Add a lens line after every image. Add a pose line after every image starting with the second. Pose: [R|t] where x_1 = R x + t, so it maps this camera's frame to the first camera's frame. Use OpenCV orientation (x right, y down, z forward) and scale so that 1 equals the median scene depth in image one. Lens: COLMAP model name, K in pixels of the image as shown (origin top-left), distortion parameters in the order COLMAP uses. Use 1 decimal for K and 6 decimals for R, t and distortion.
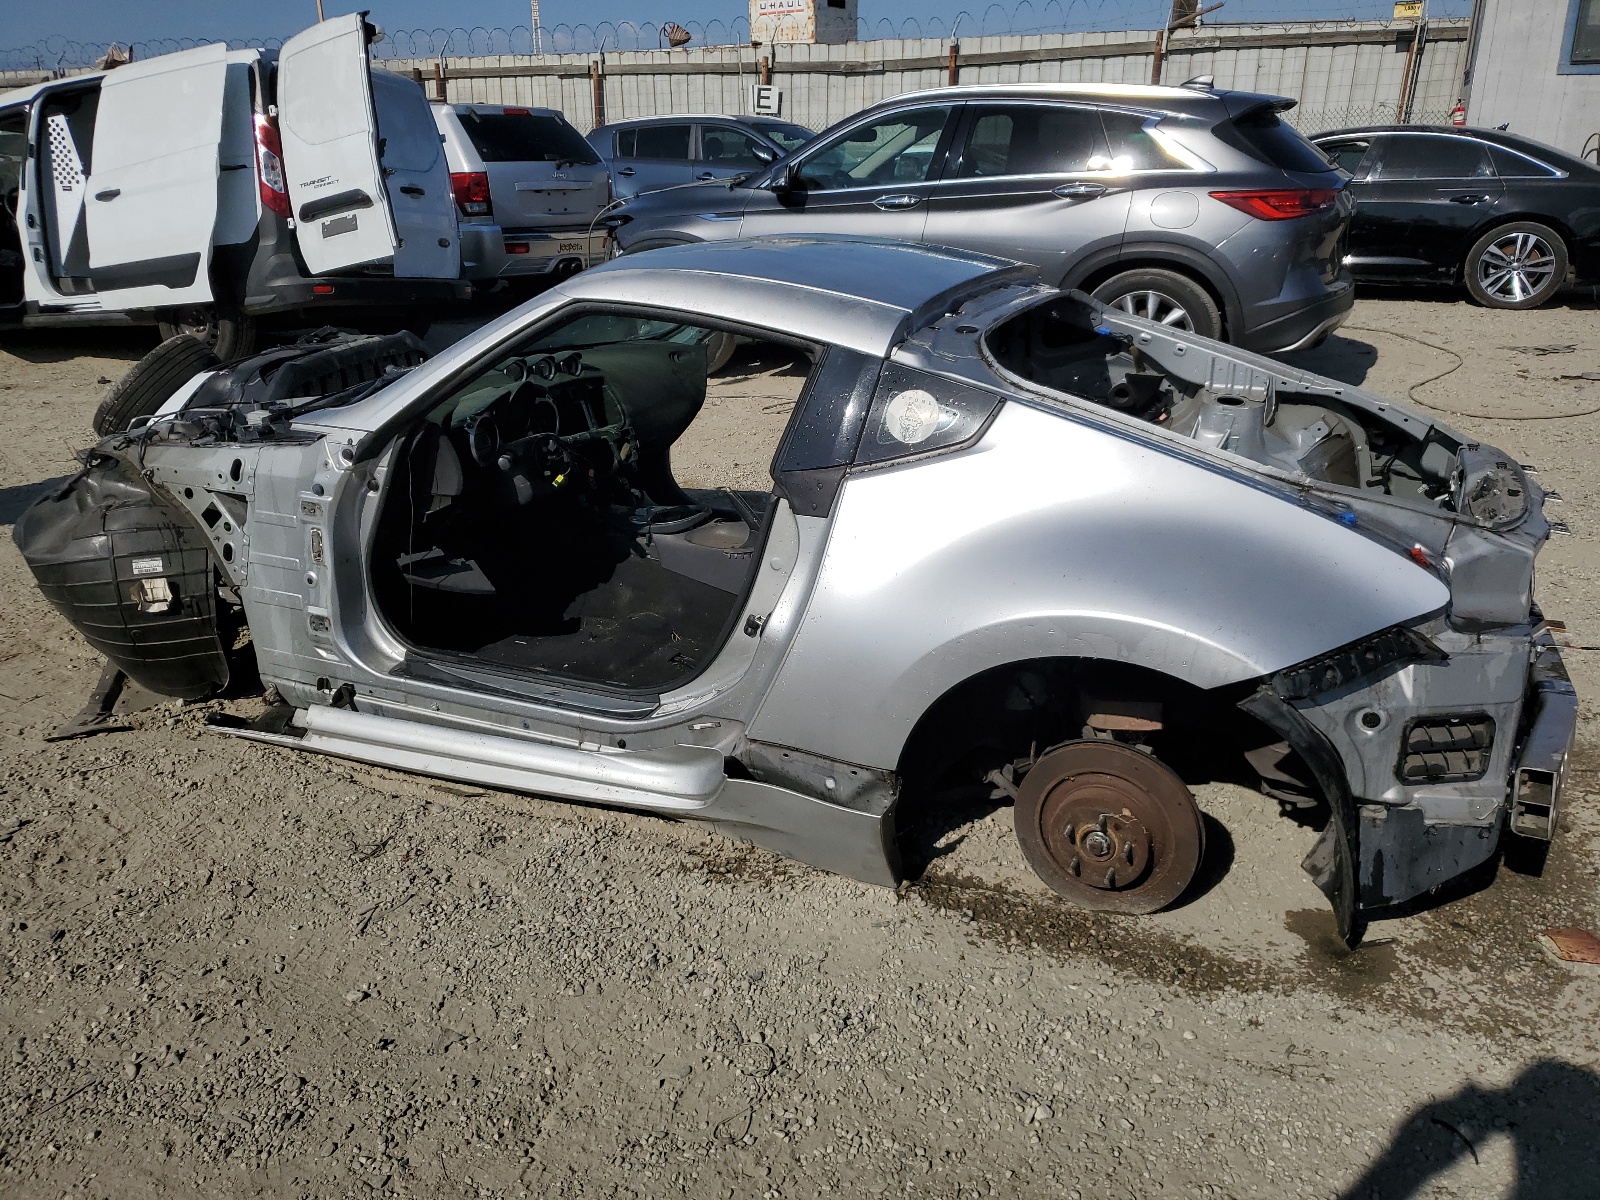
lens RADIAL K [[1253.2, 0, 795.2], [0, 1253.2, 559.8], [0, 0, 1]] dist [0.026955, -0.014108]
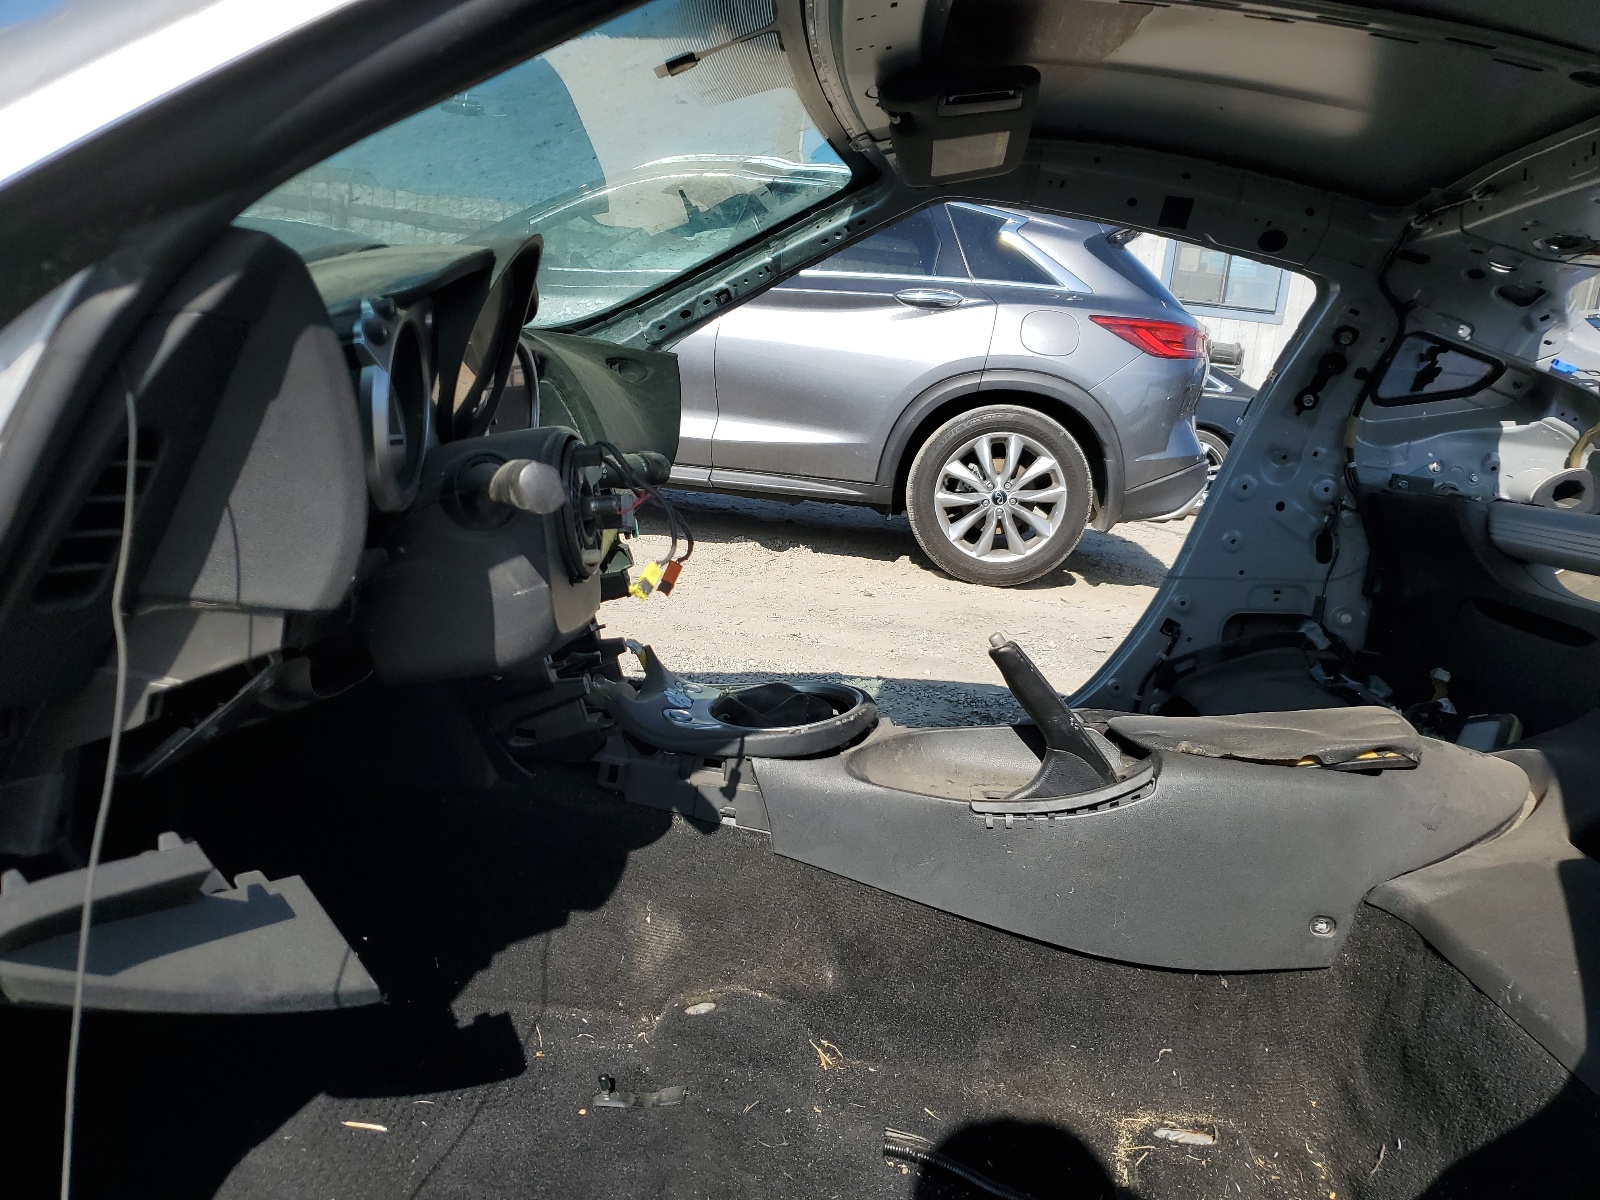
lens RADIAL K [[1253.2, 0, 795.2], [0, 1253.2, 559.8], [0, 0, 1]] dist [0.026955, -0.014108]
pose [[0.917991, 0.052807, 0.393069, -0.240942], [0.016139, 0.985301, -0.170063, -0.015952], [-0.396272, 0.162460, 0.903645, 0.650255]]
